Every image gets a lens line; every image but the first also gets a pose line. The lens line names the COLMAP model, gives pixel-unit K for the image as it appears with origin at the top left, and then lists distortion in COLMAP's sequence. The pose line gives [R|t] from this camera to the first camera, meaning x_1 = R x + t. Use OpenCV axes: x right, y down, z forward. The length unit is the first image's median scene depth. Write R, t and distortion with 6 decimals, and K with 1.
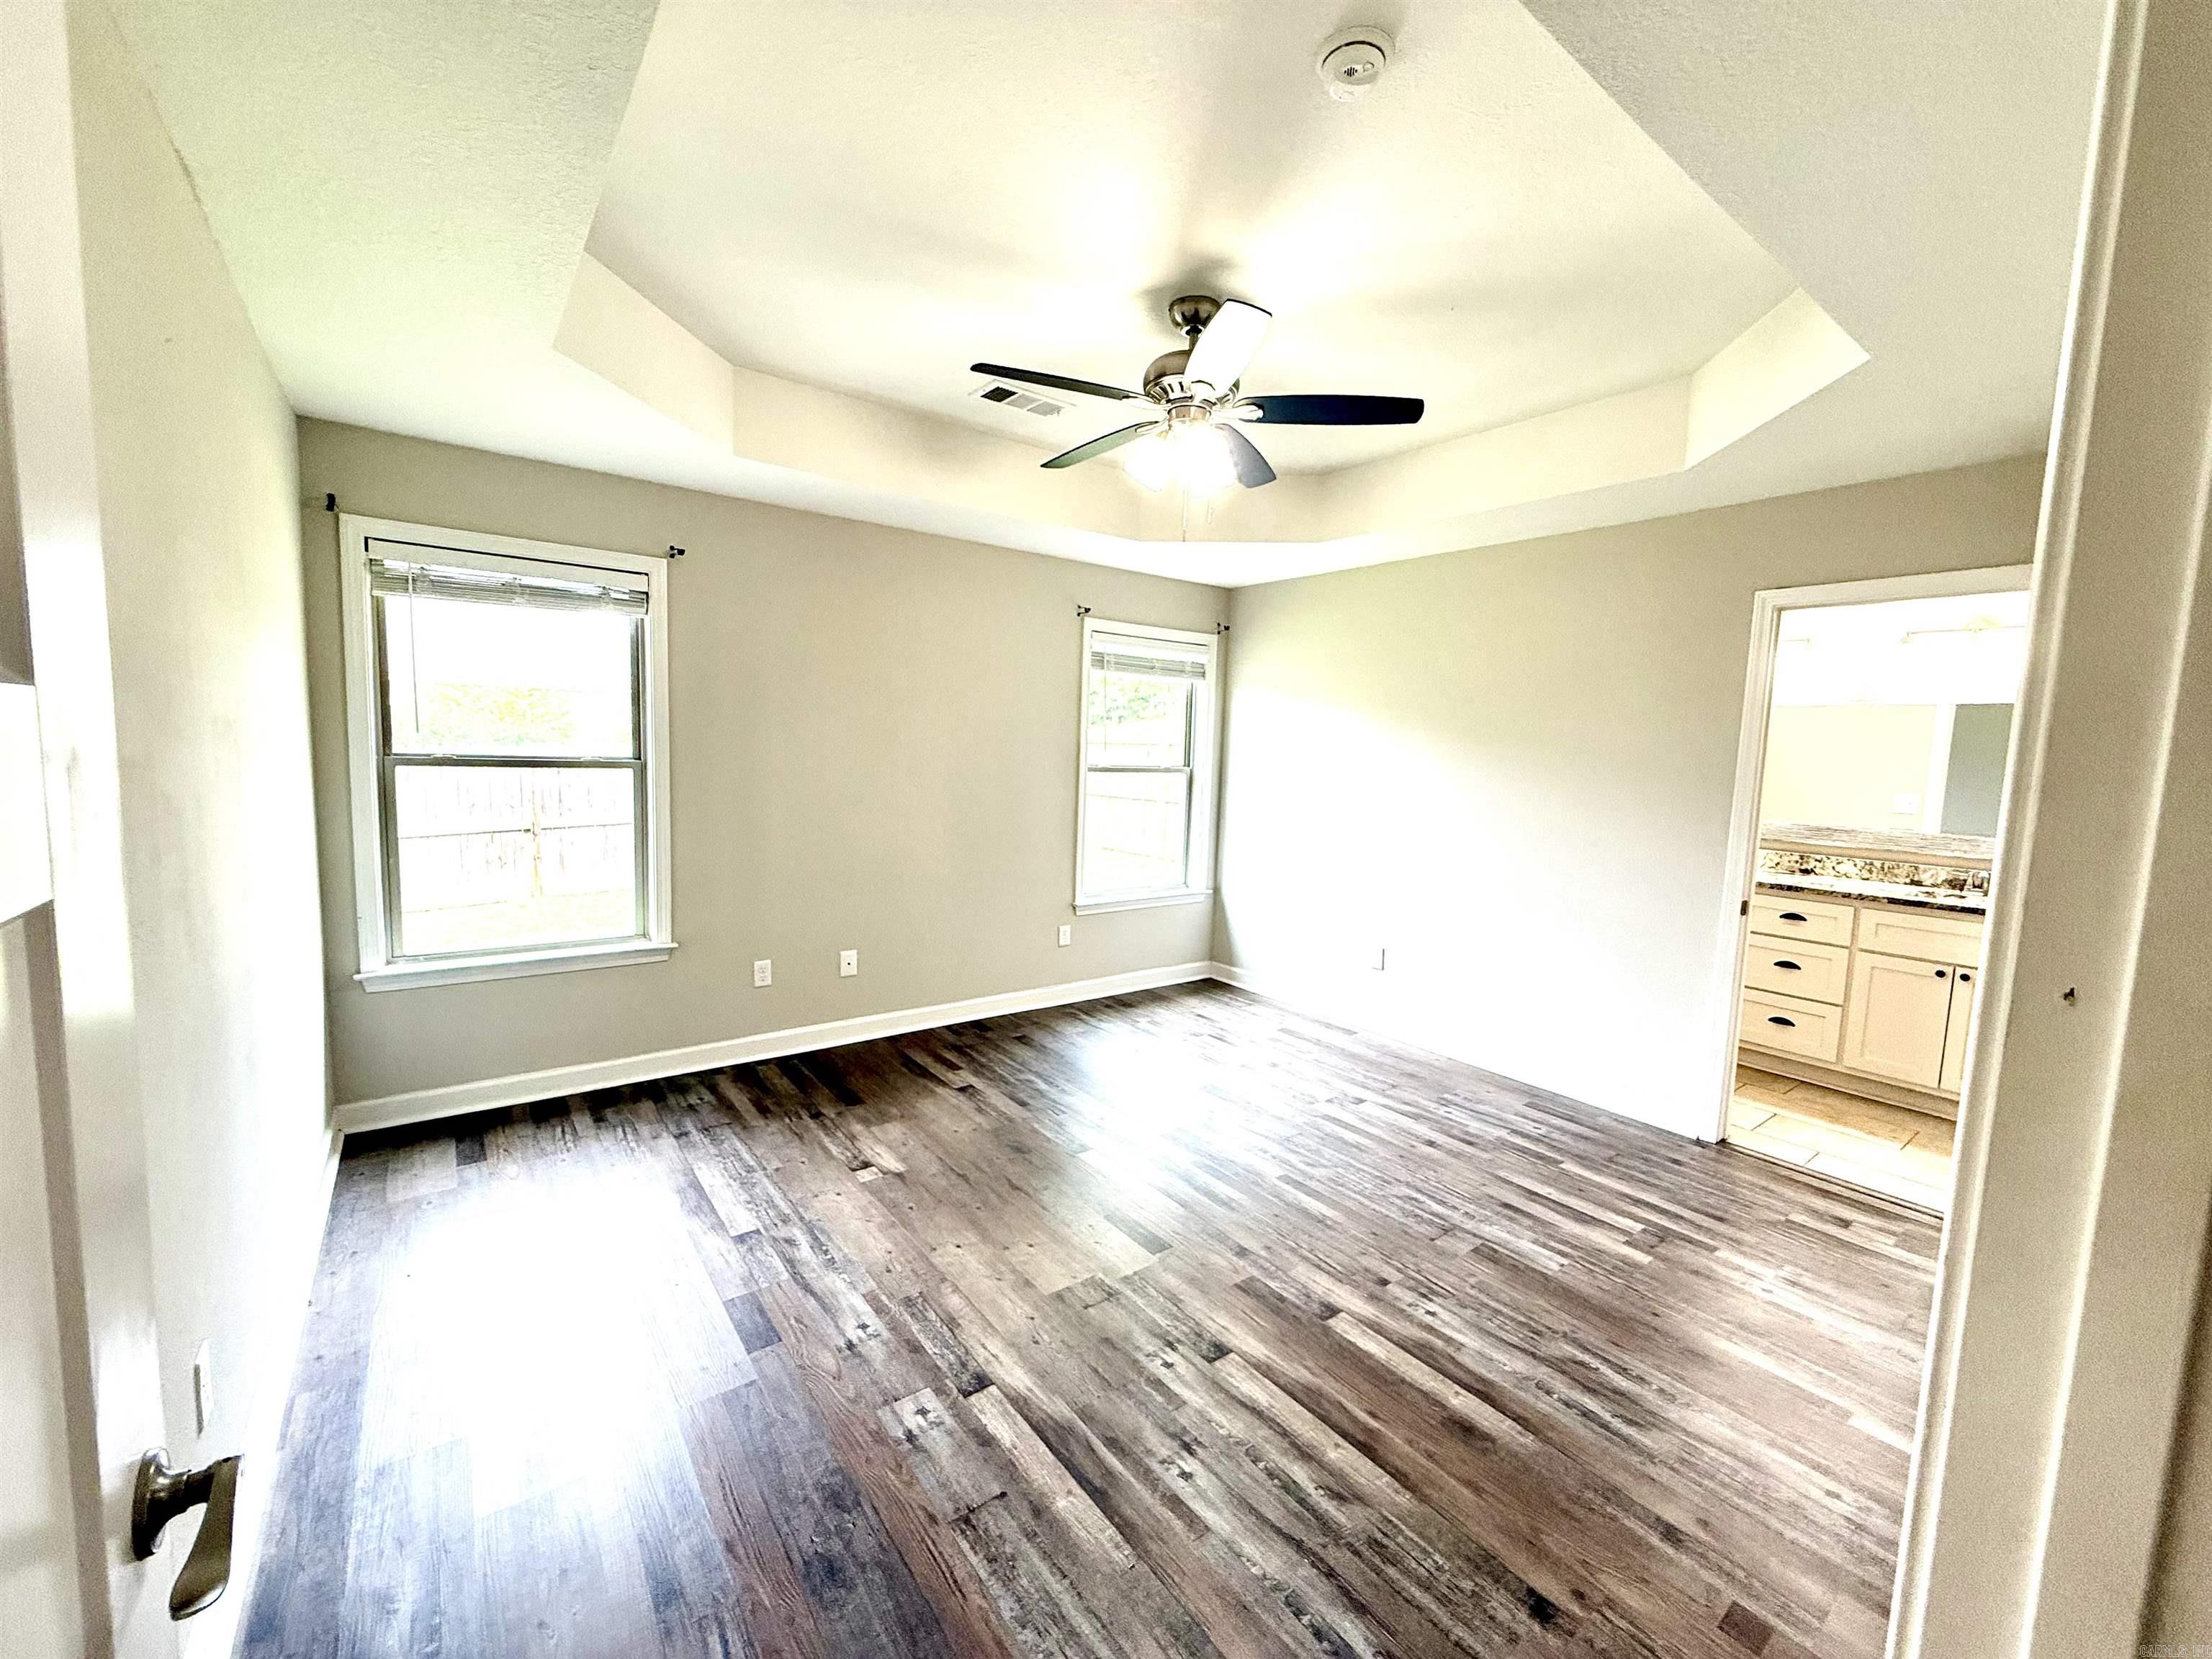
lens RADIAL K [[880.6, 0, 1118.1], [0, 880.6, 828.2], [0, 0, 1]] dist [0.000501, -0.000415]
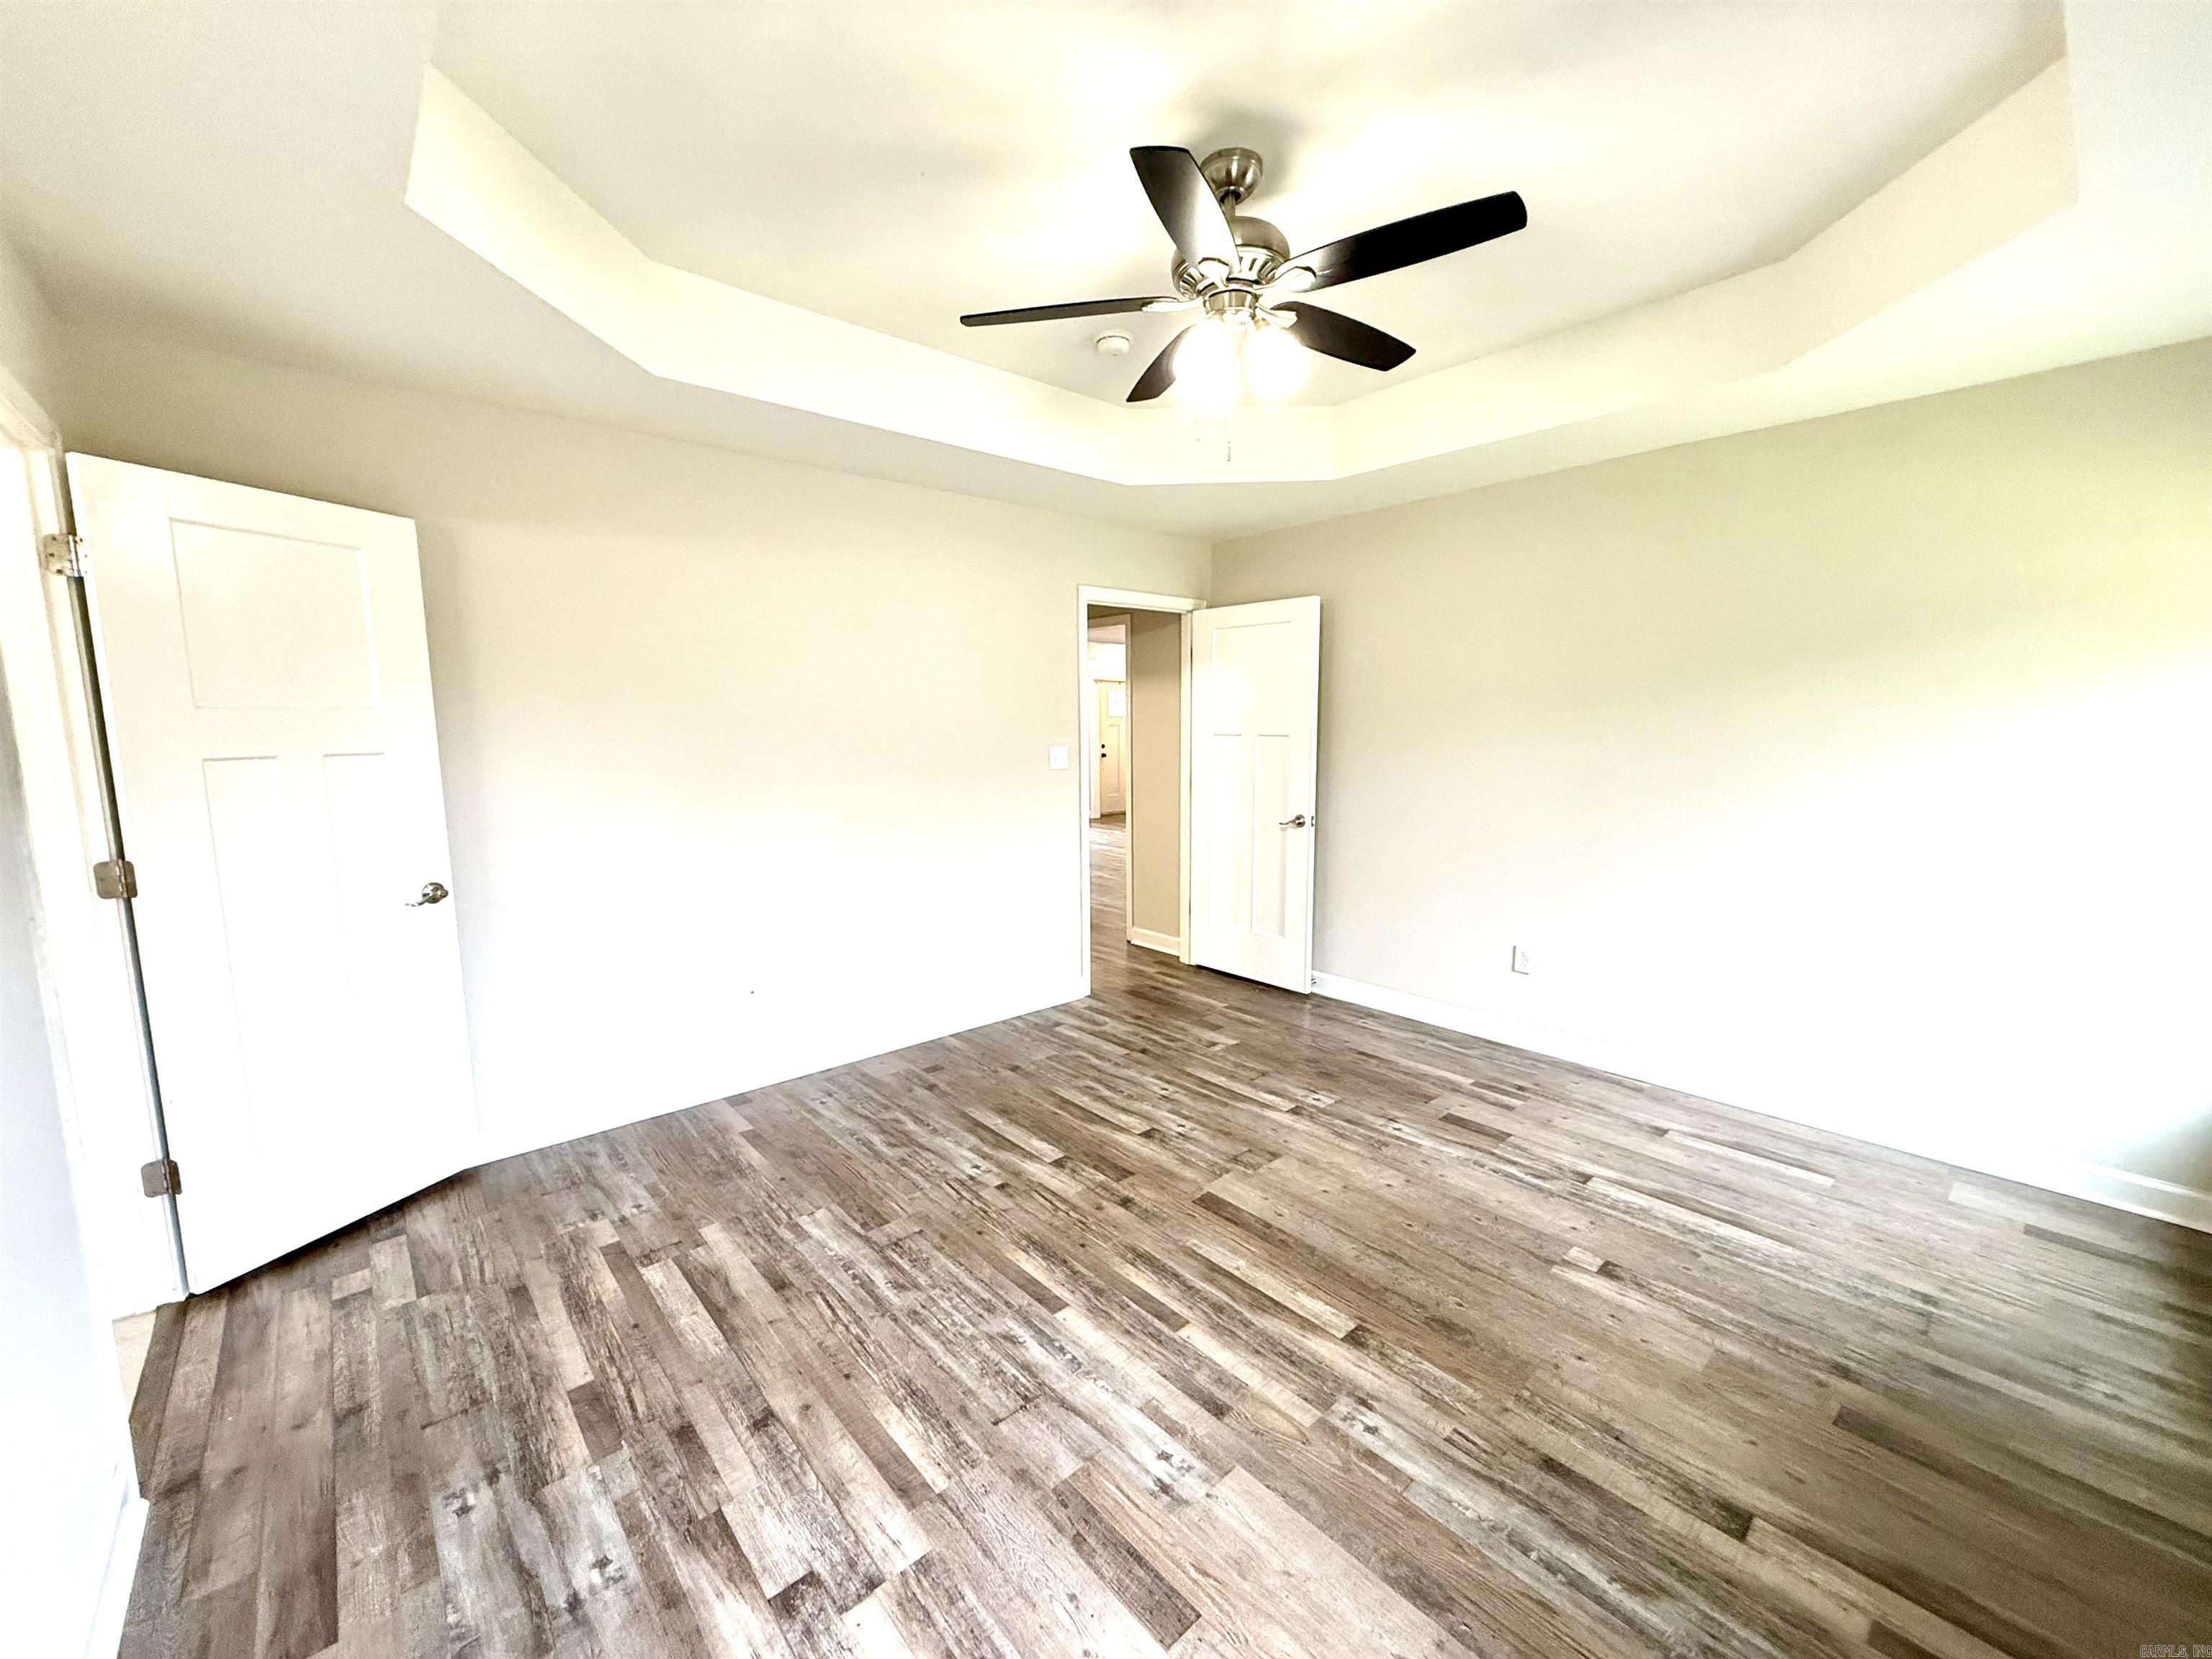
lens RADIAL K [[880.6, 0, 1110.2], [0, 880.6, 830.6], [0, 0, 1]] dist [0.000501, -0.000415]
pose [[-0.997172, -0.019232, -0.072650, 0.249407], [-0.034677, 0.975388, 0.217751, -0.172603], [0.066674, 0.219655, -0.973297, 1.967103]]
